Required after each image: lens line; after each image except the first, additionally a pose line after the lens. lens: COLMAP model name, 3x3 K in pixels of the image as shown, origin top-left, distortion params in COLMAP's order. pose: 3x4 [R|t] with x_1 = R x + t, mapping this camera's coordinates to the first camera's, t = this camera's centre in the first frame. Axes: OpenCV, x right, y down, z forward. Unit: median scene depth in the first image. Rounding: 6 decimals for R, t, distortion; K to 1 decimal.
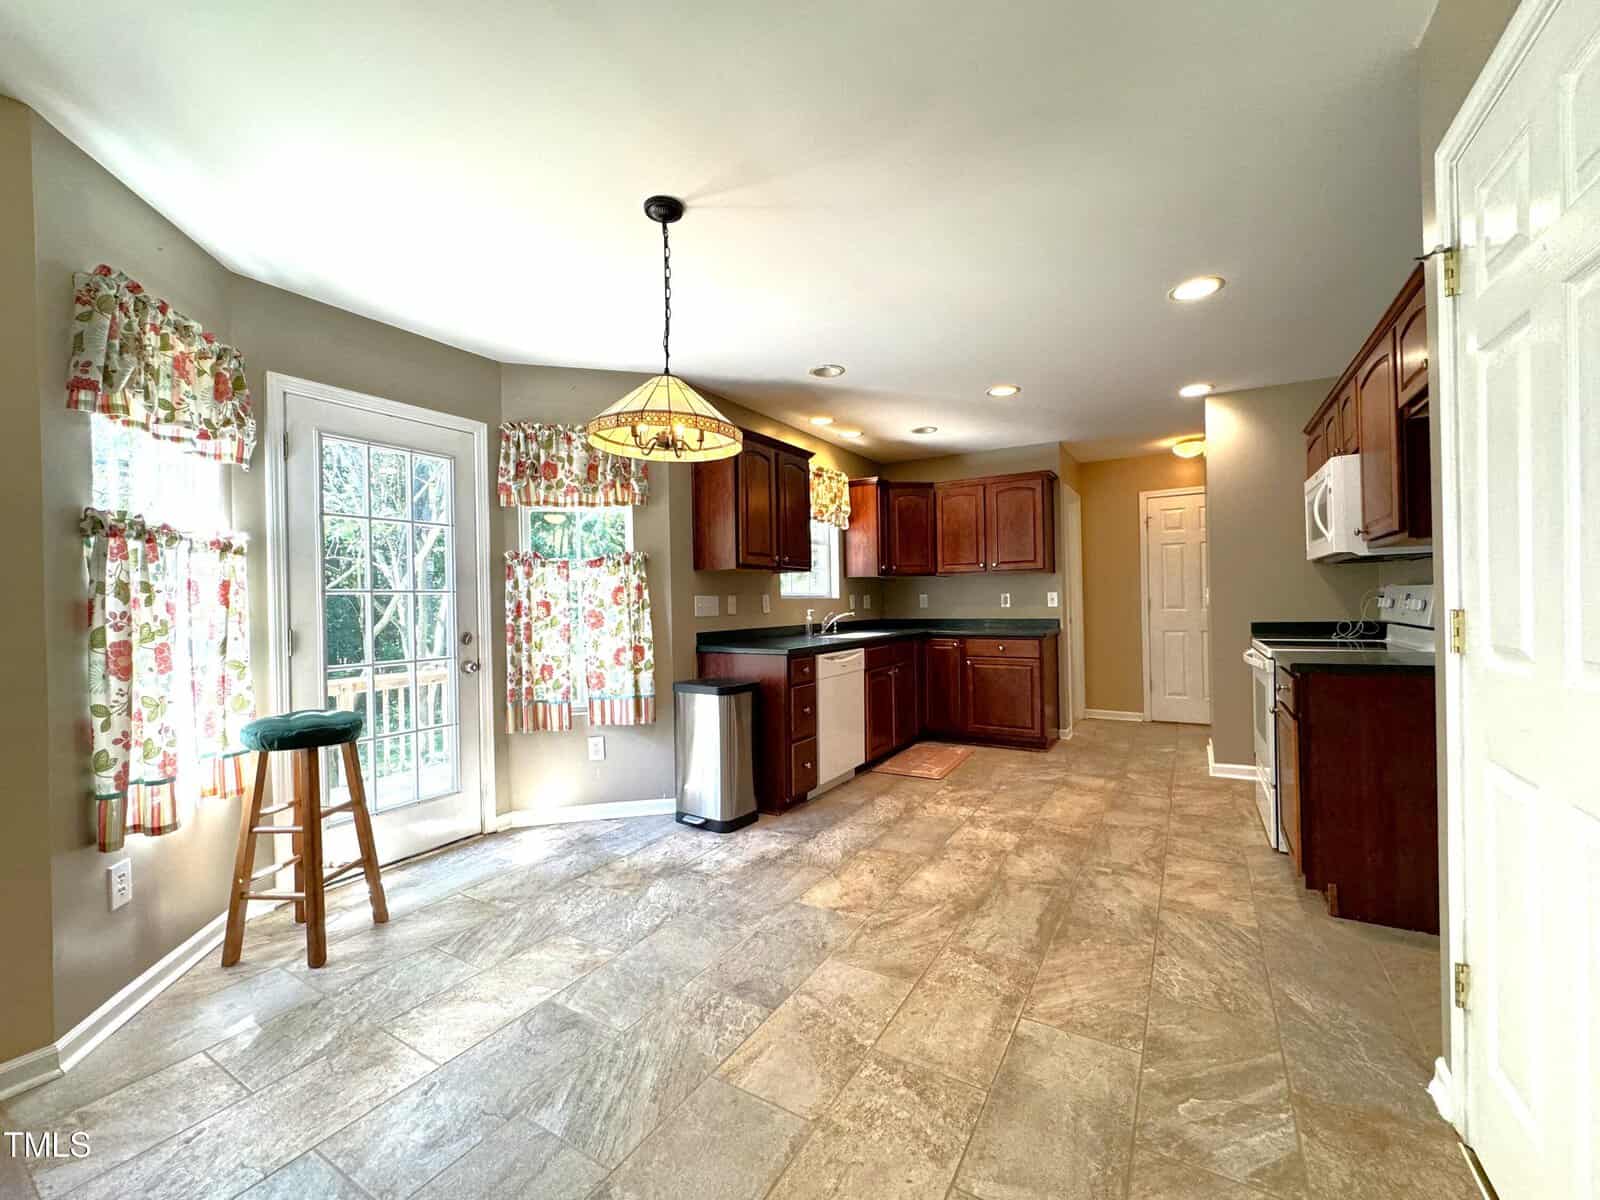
lens RADIAL K [[655.5, 0, 794.0], [0, 655.5, 606.2], [0, 0, 1]] dist [-0.000297, 0.000090]
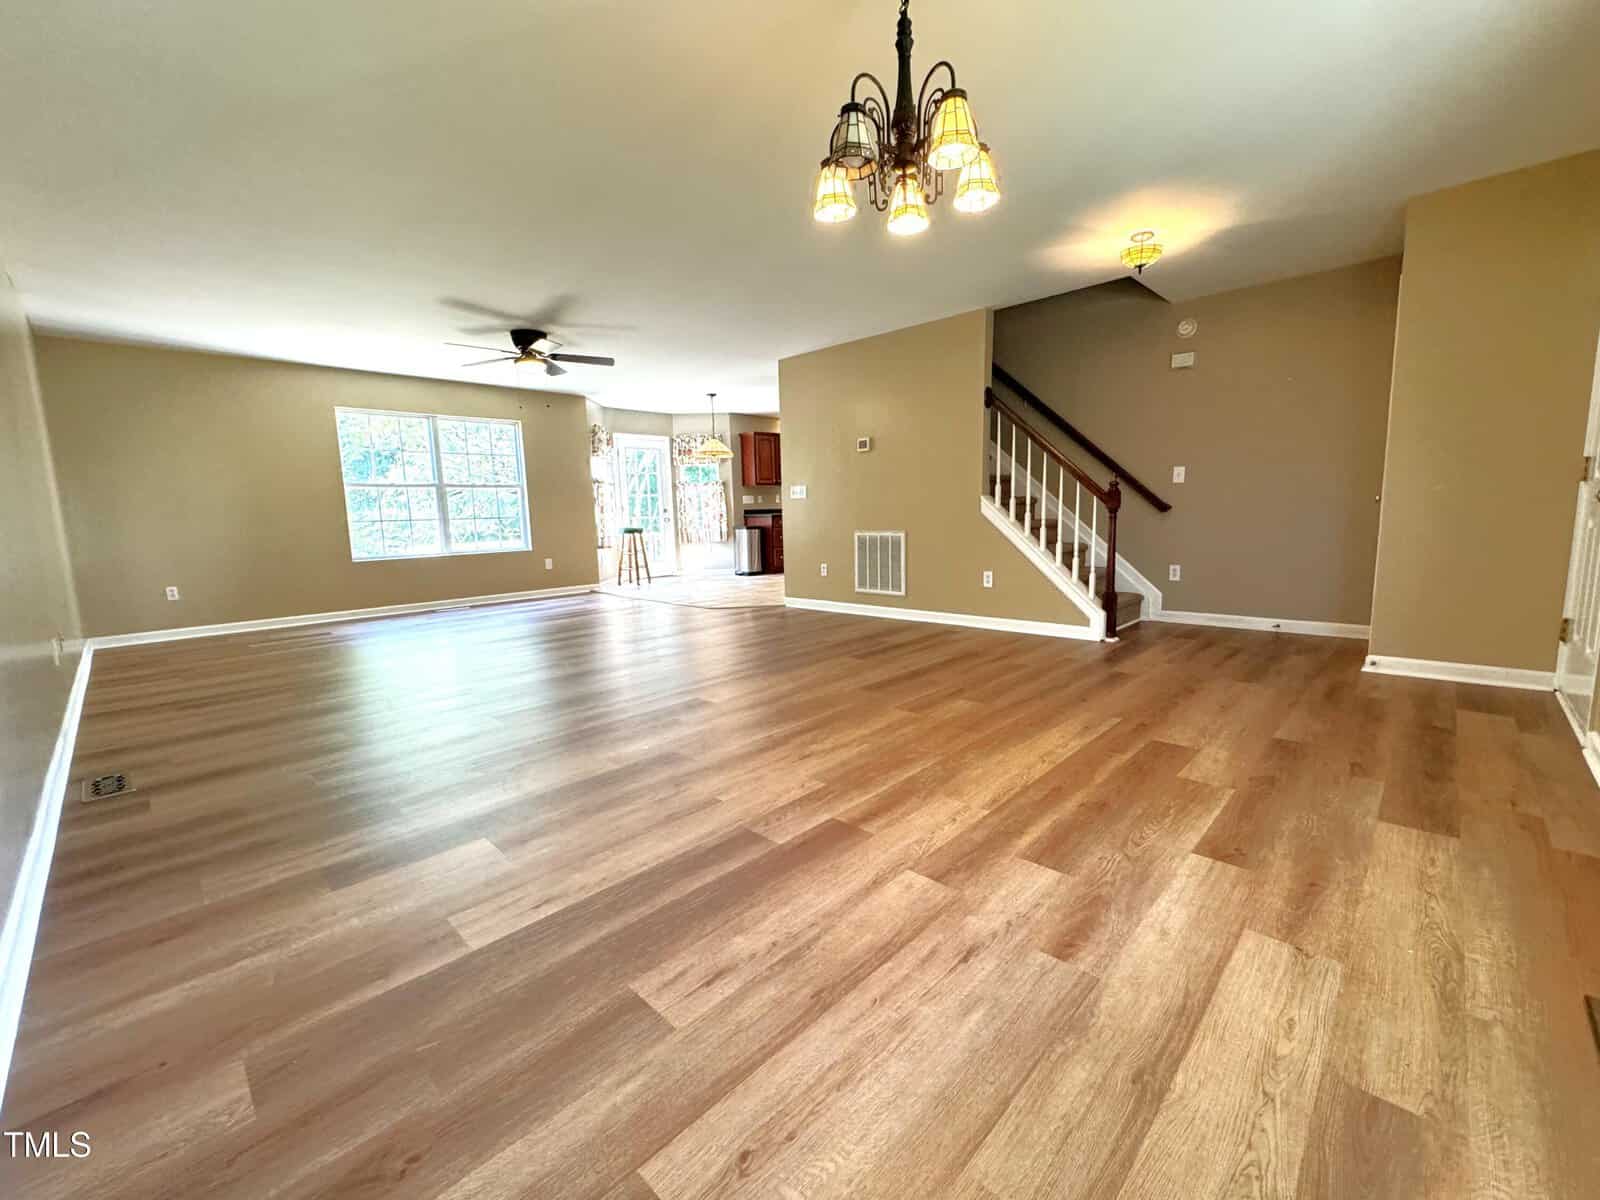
lens RADIAL K [[655.5, 0, 796.0], [0, 655.5, 604.0], [0, 0, 1]] dist [-0.000297, 0.000090]
pose [[0.972220, 0.015866, -0.233531, 0.762015], [0.014468, 0.991719, 0.127610, 0.093109], [0.233621, -0.127444, 0.963939, -1.743047]]
